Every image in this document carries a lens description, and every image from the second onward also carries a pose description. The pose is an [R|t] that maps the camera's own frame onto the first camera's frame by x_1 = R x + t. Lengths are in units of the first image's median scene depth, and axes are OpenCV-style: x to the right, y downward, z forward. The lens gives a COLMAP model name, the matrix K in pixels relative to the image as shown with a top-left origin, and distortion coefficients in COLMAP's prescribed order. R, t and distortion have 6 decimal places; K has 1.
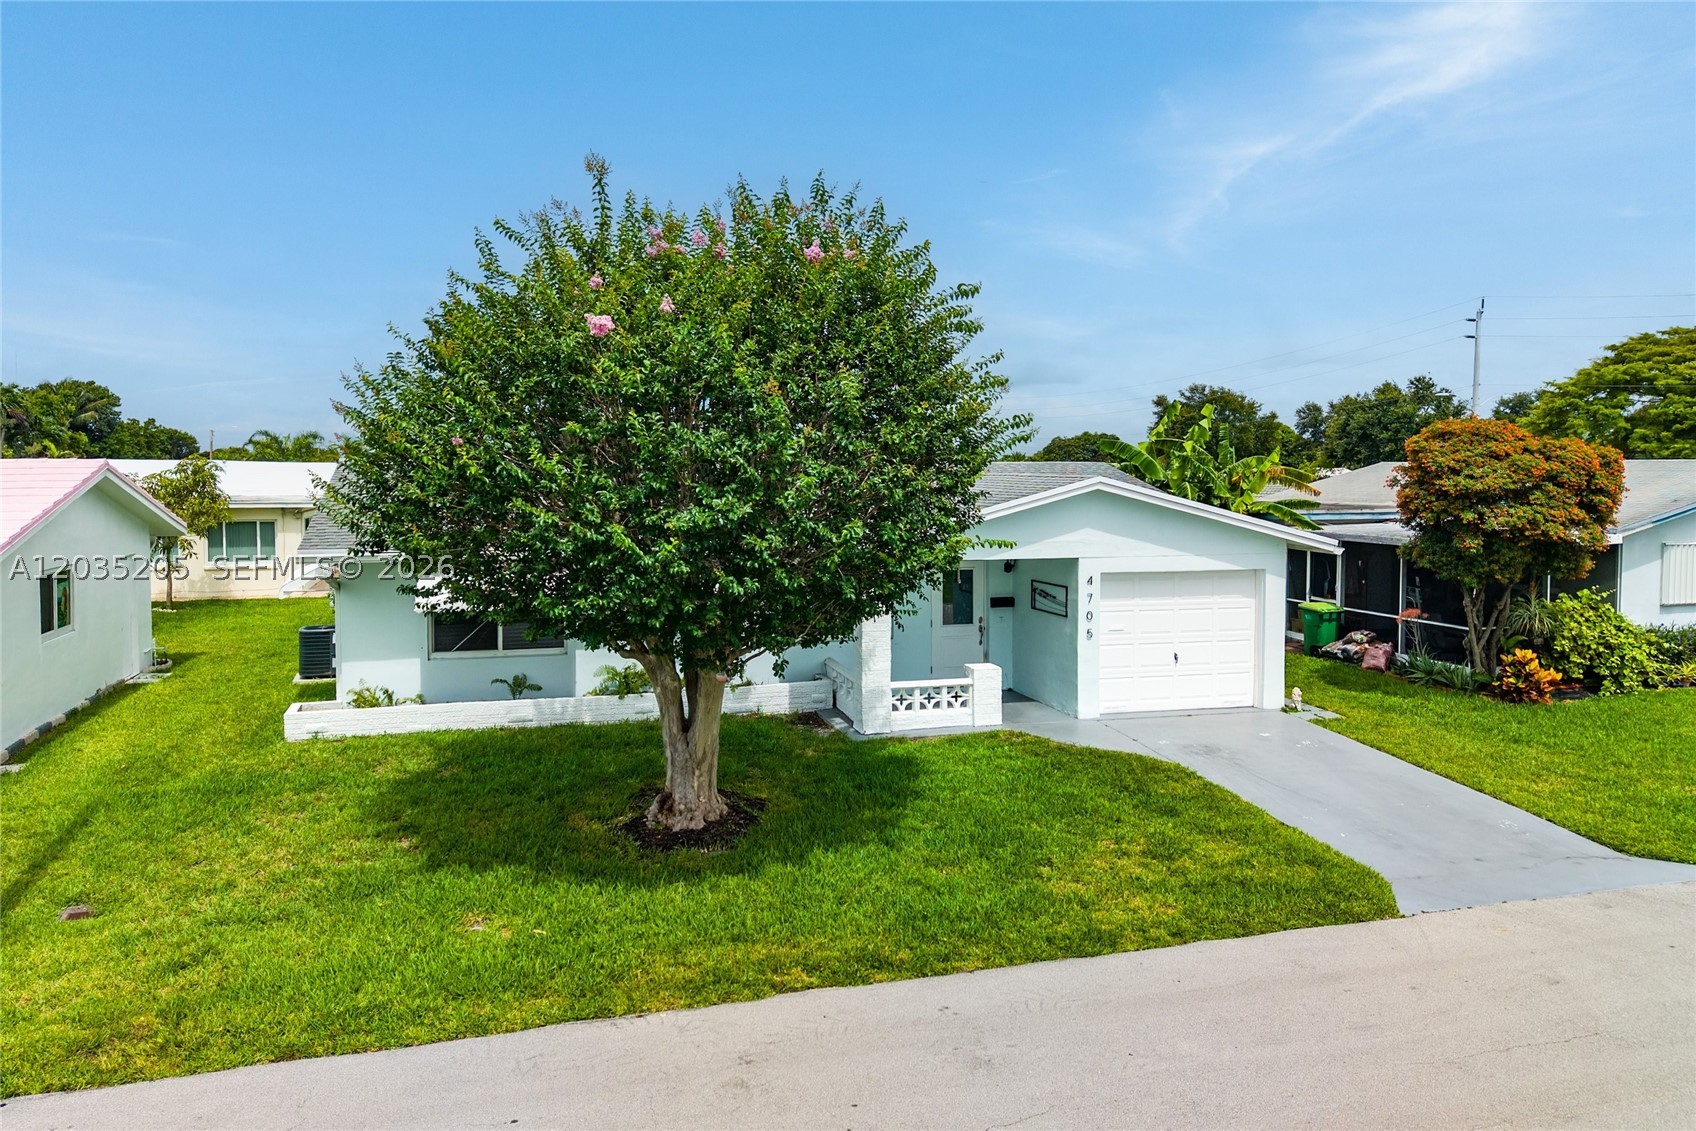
lens RADIAL K [[1132.4, 0, 833.2], [0, 1132.4, 568.6], [0, 0, 1]] dist [0.007342, -0.006187]
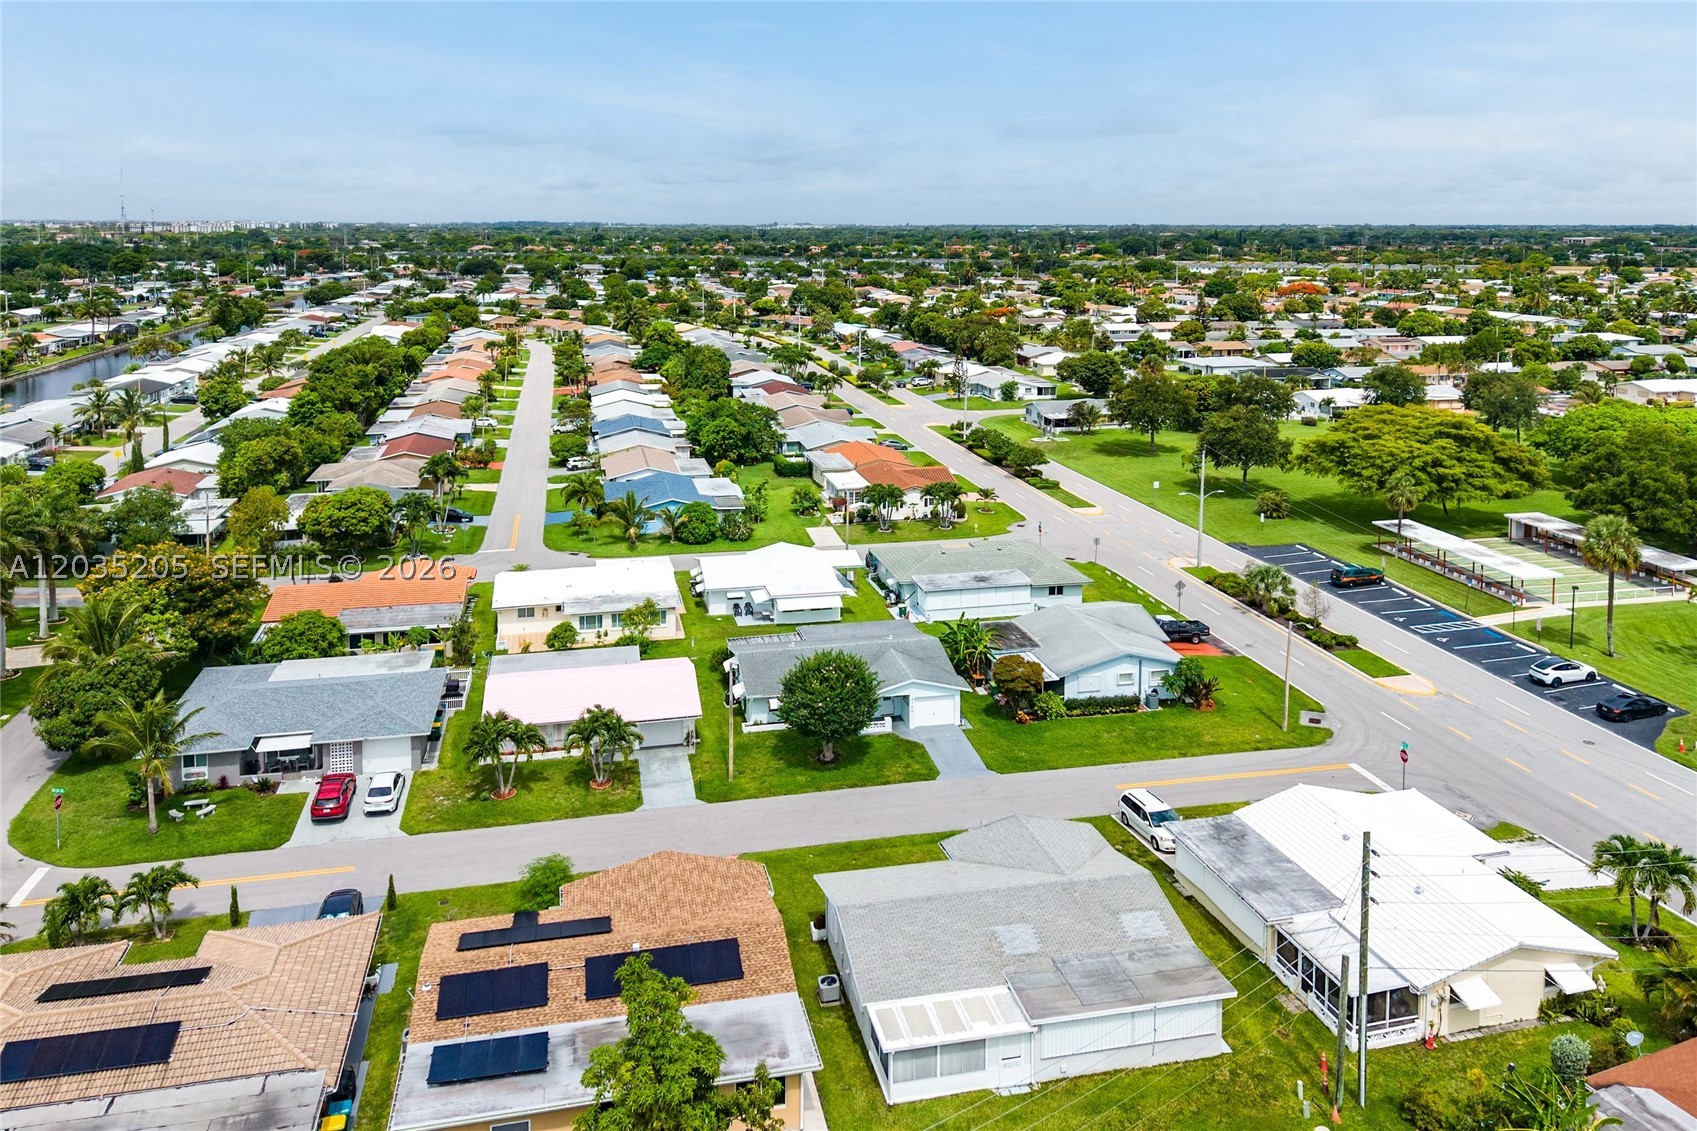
lens RADIAL K [[1133.1, 0, 852.6], [0, 1133.1, 563.8], [0, 0, 1]] dist [0.007342, -0.006187]
pose [[0.999418, 0.017346, -0.029386, 0.120208], [-0.011642, 0.982819, 0.184205, -1.389087], [0.032076, -0.183756, 0.982448, -3.431047]]
